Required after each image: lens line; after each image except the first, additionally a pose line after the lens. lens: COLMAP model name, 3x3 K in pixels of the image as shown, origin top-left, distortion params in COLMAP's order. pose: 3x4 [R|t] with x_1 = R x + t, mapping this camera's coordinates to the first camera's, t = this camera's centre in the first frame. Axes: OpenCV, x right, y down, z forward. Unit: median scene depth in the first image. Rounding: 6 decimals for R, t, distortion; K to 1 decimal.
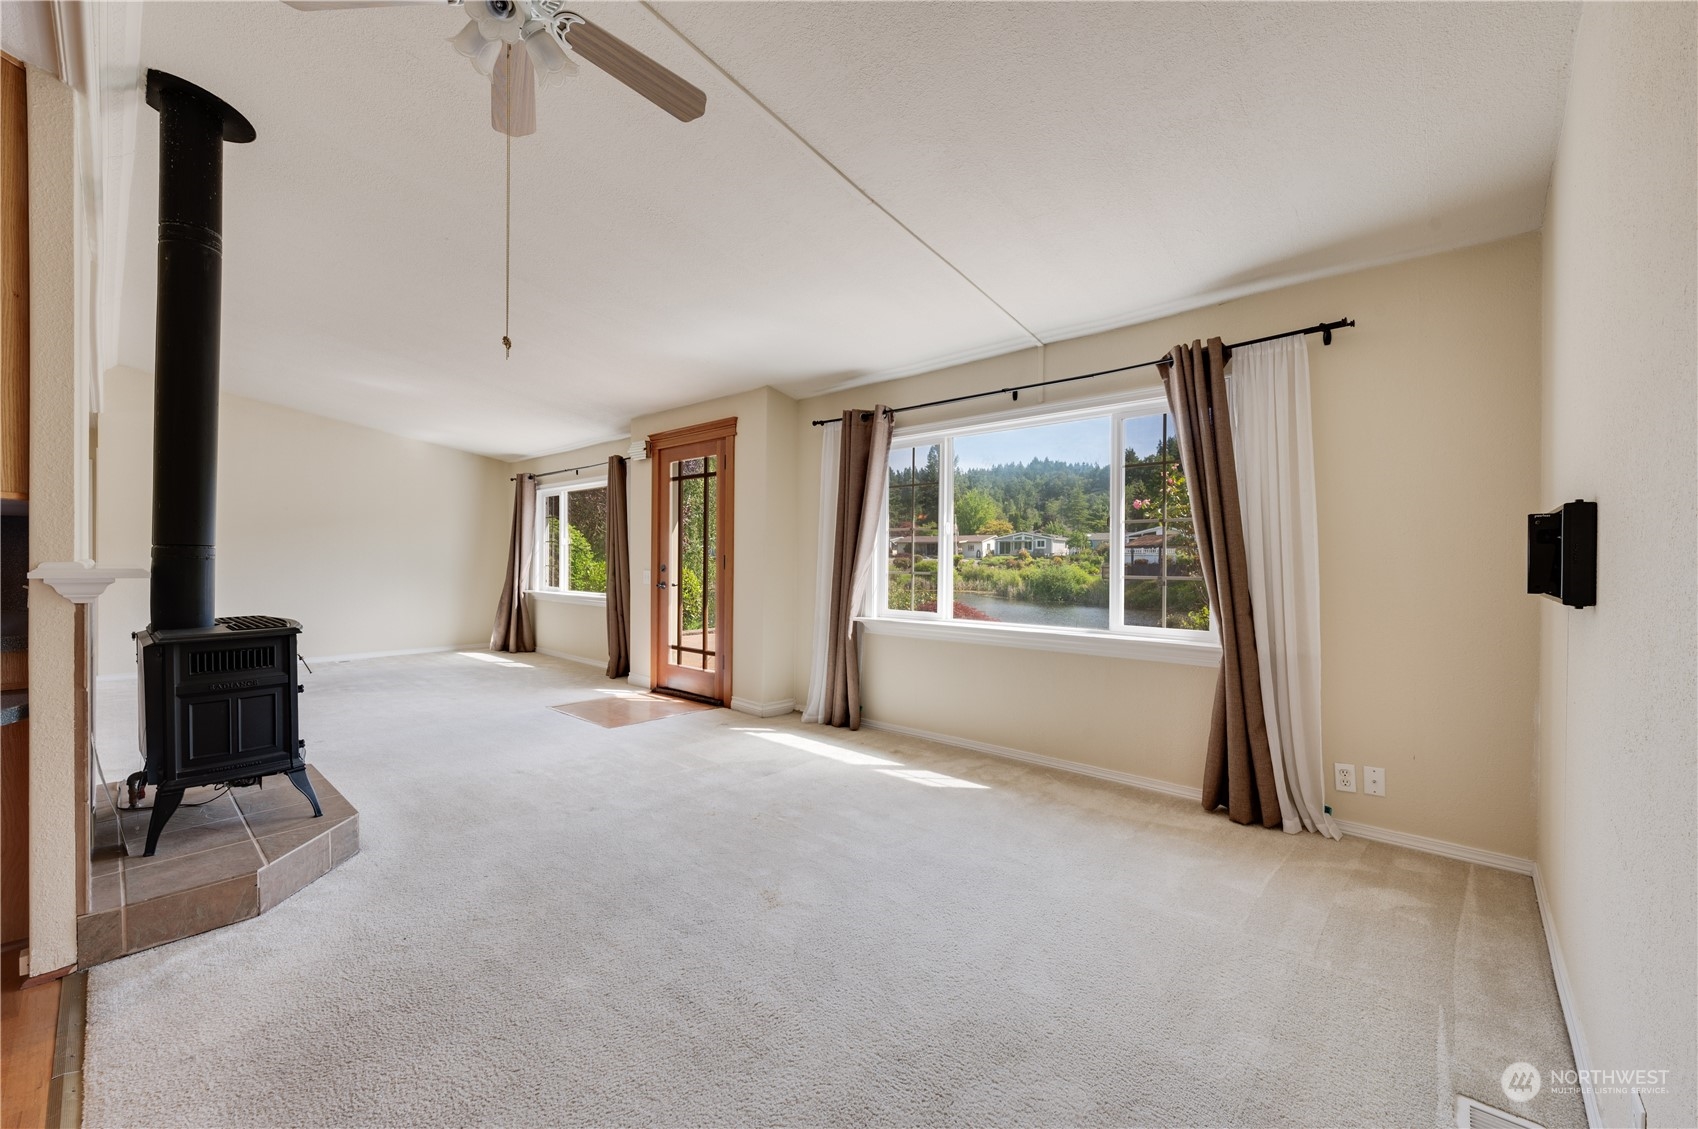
lens RADIAL K [[671.4, 0, 849.0], [0, 671.4, 564.5], [0, 0, 1]] dist [-0.000607, 0.000066]
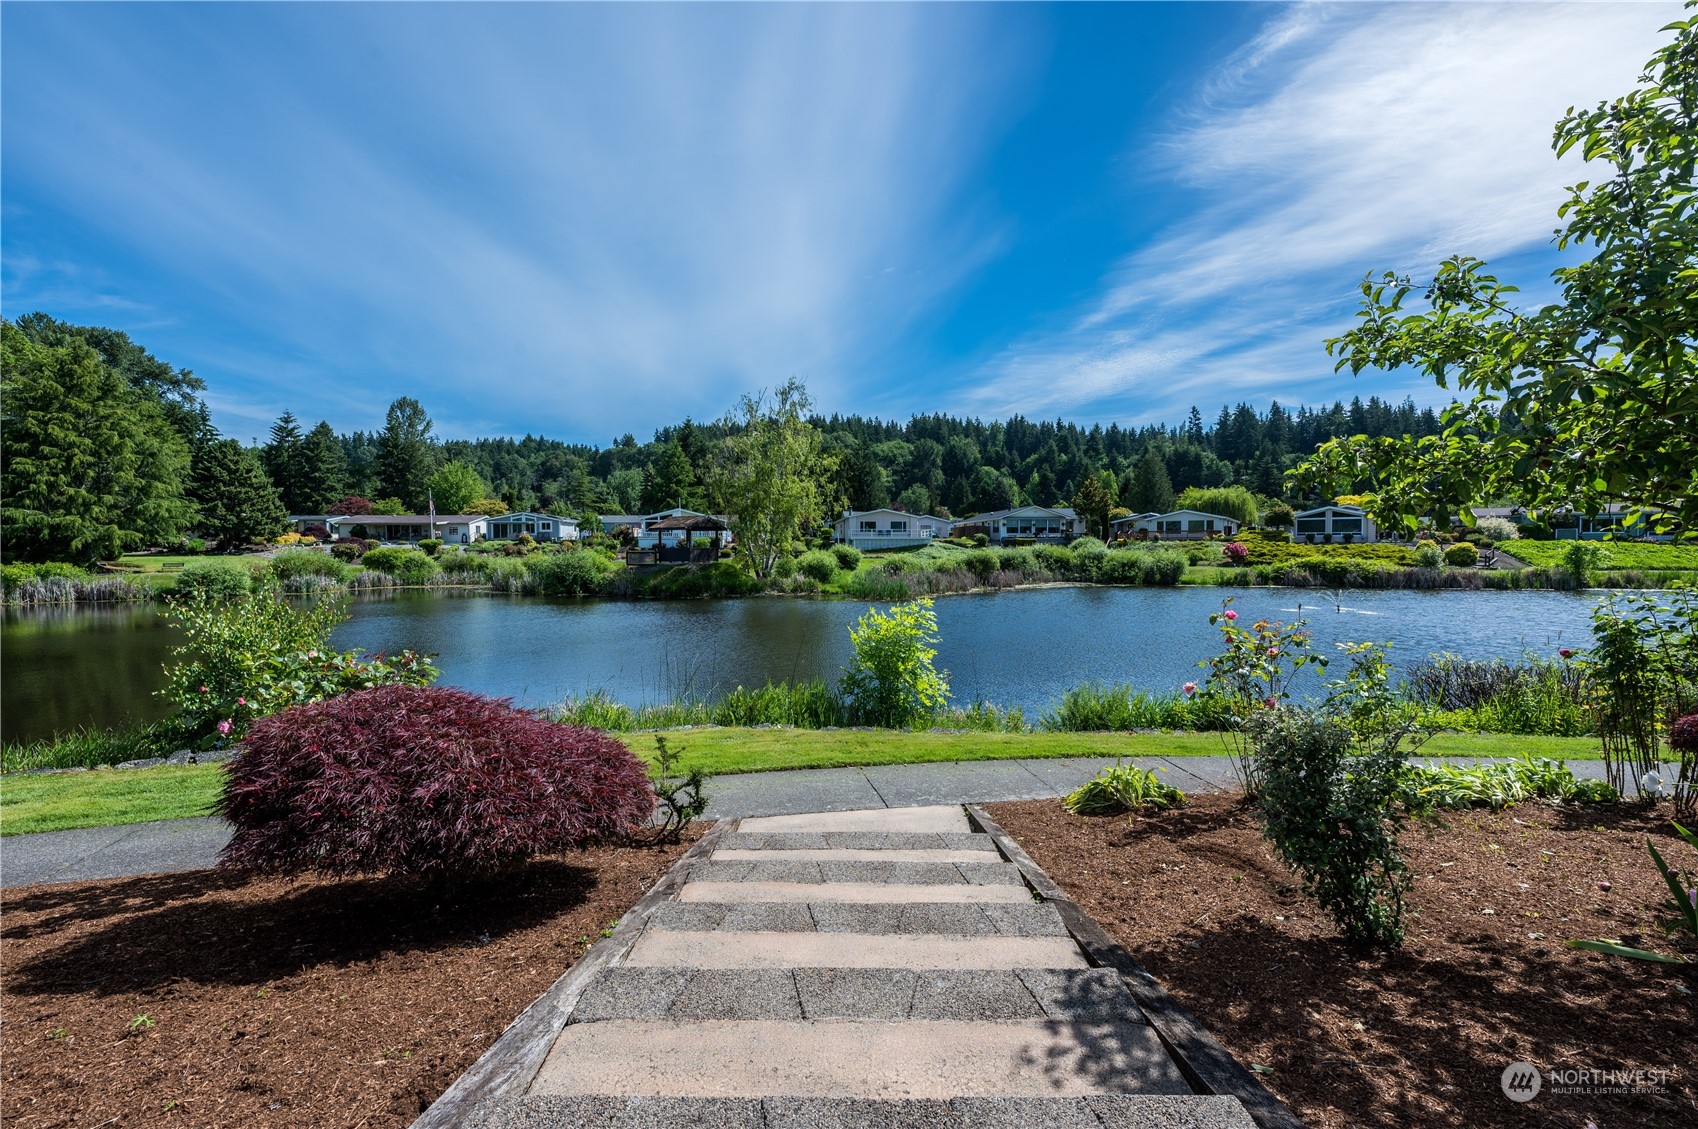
lens RADIAL K [[671.4, 0, 849.0], [0, 671.4, 564.5], [0, 0, 1]] dist [-0.000607, 0.000066]
pose [[0.756032, -0.027852, 0.653942, 0.014324], [0.013169, 0.999539, 0.027347, -0.000207], [-0.654403, -0.012063, 0.756050, 0.088979]]
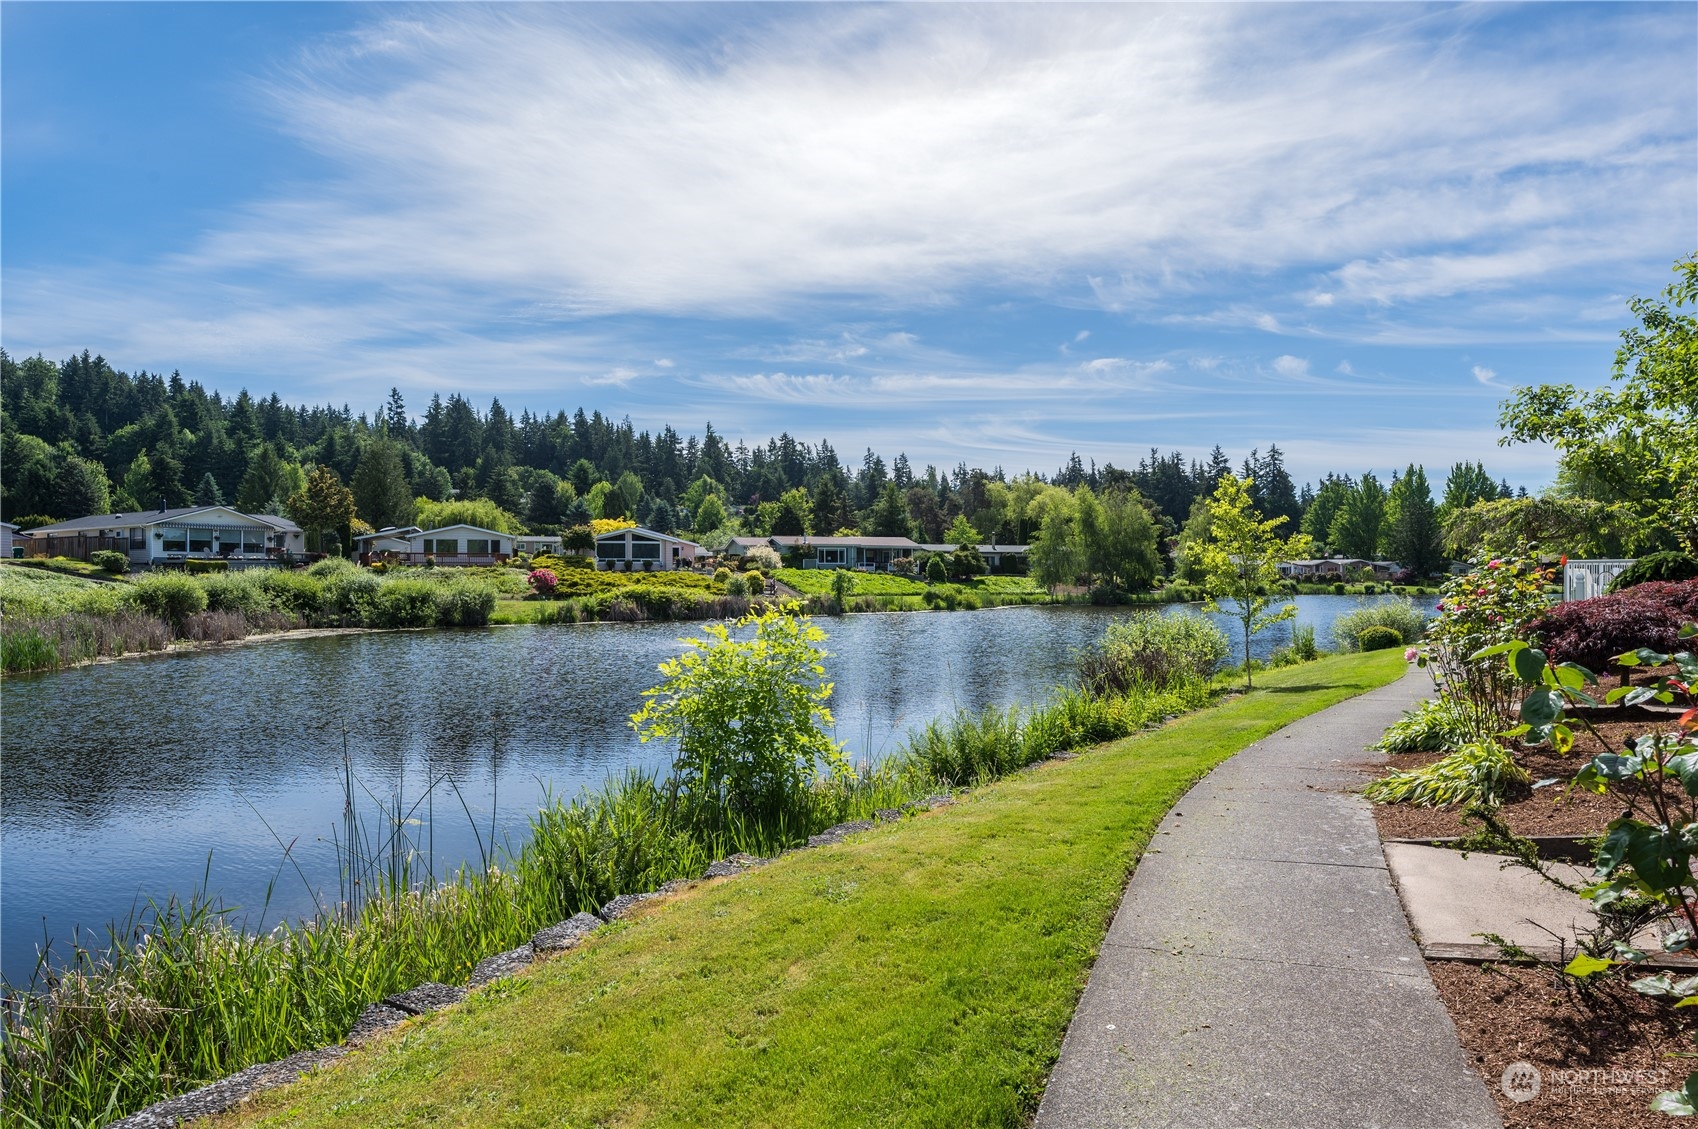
lens RADIAL K [[944.1, 0, 849.0], [0, 944.1, 564.5], [0, 0, 1]] dist [-0.003289, 0.000425]
pose [[-0.081100, 0.008985, 0.996665, 0.005707], [0.009108, 0.999924, -0.008273, 0.005793], [-0.996664, 0.008407, -0.081175, 0.163479]]
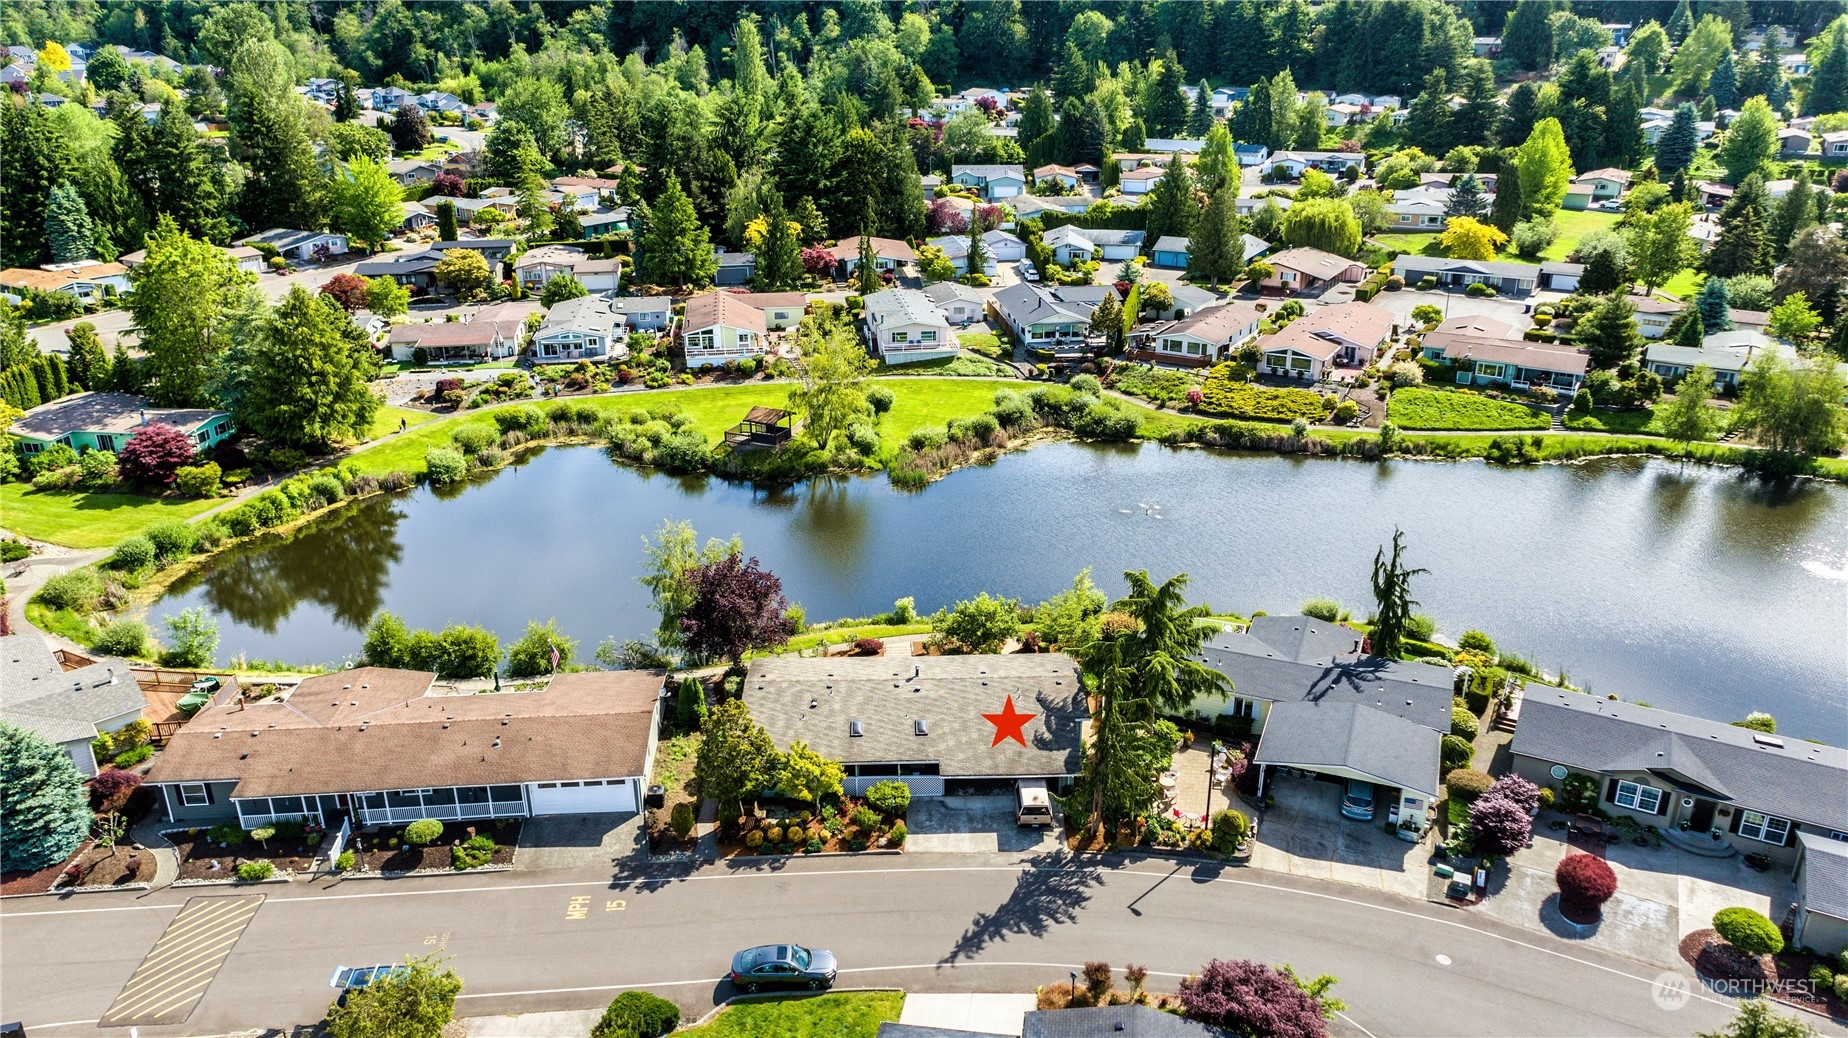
lens RADIAL K [[1269.2, 0, 924.0], [0, 1269.2, 519.0], [0, 0, 1]] dist [-0.004967, 0.003151]
pose [[0.732213, -0.263289, 0.628127, -0.497162], [0.019069, 0.929820, 0.367520, -0.408799], [-0.680809, -0.257125, 0.685847, -0.510722]]
